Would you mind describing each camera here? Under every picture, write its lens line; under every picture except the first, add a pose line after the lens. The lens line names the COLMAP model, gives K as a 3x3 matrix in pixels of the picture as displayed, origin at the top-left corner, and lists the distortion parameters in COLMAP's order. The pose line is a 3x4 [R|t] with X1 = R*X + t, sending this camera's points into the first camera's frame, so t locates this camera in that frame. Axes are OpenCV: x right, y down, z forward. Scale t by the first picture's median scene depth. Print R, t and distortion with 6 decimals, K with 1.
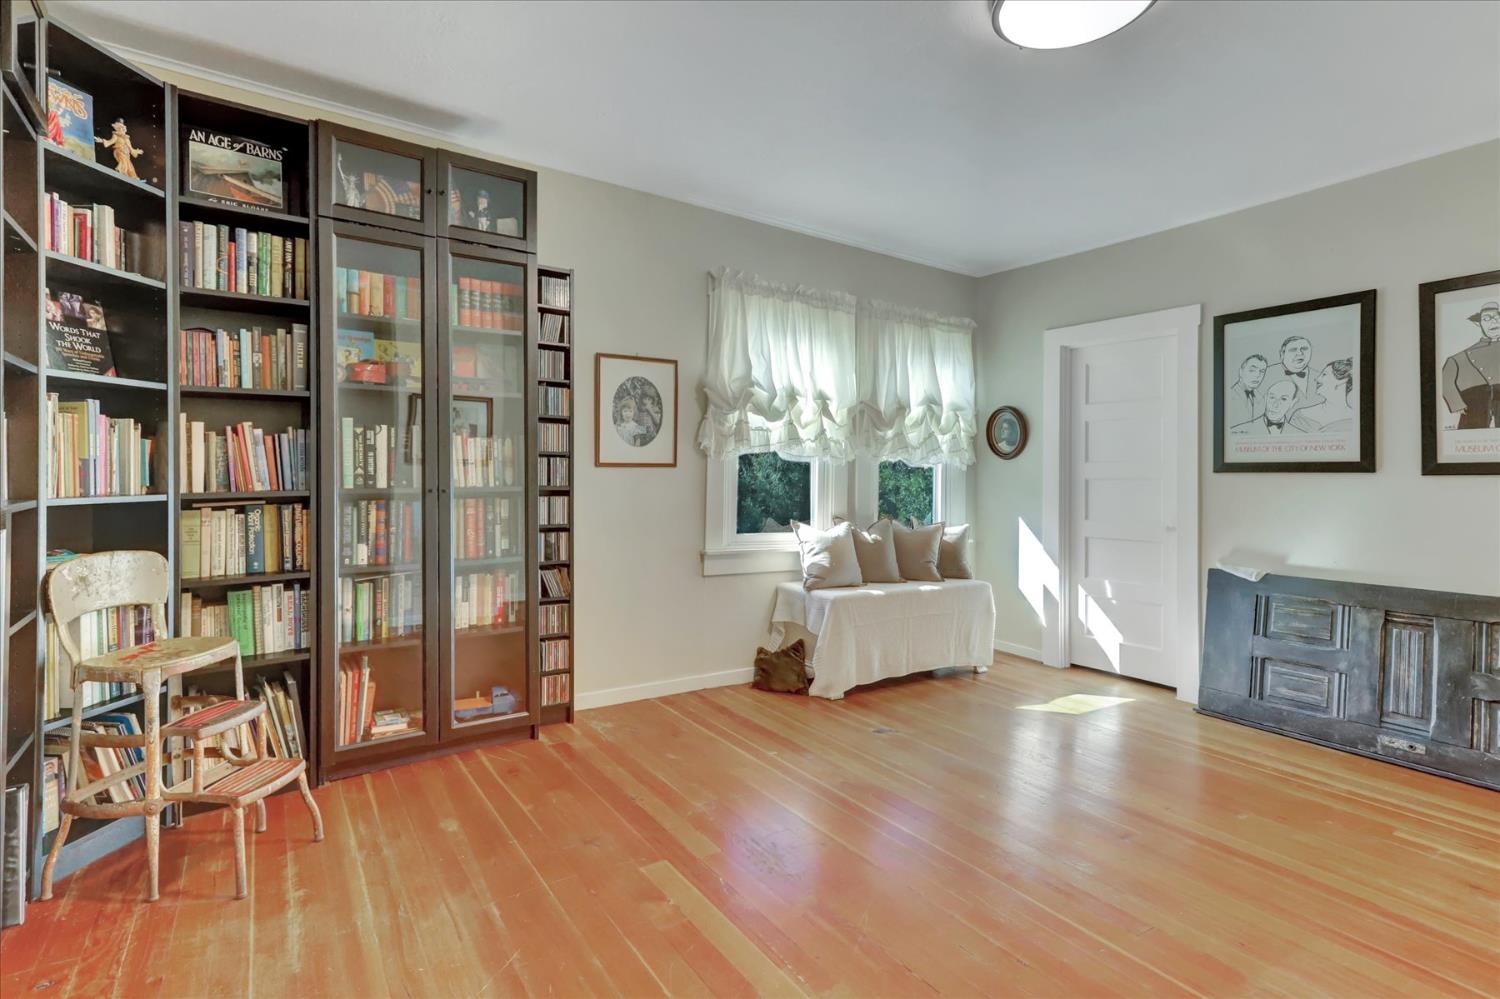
lens RADIAL K [[727.8, 0, 752.7], [0, 727.8, 482.1], [0, 0, 1]] dist [0.001476, 0.011553]
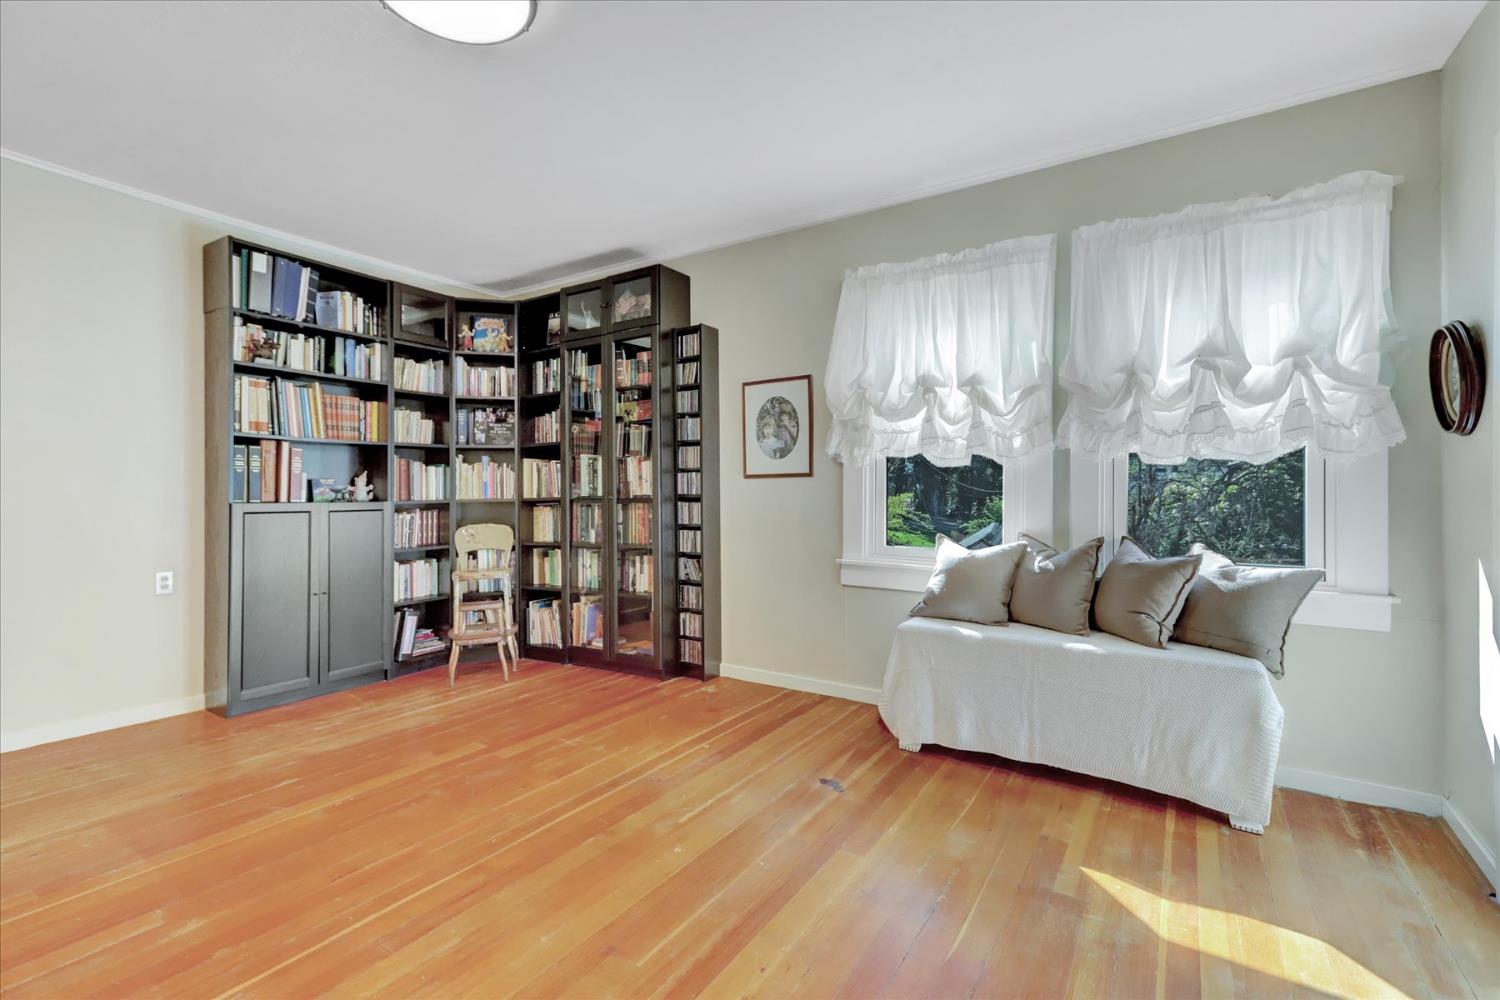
lens RADIAL K [[681.7, 0, 748.9], [0, 681.7, 493.8], [0, 0, 1]] dist [0.000994, 0.008734]
pose [[0.391420, -0.007723, -0.920180, 0.807558], [0.000871, 0.999967, -0.008022, 0.012974], [0.920212, 0.002338, 0.391414, 0.563183]]
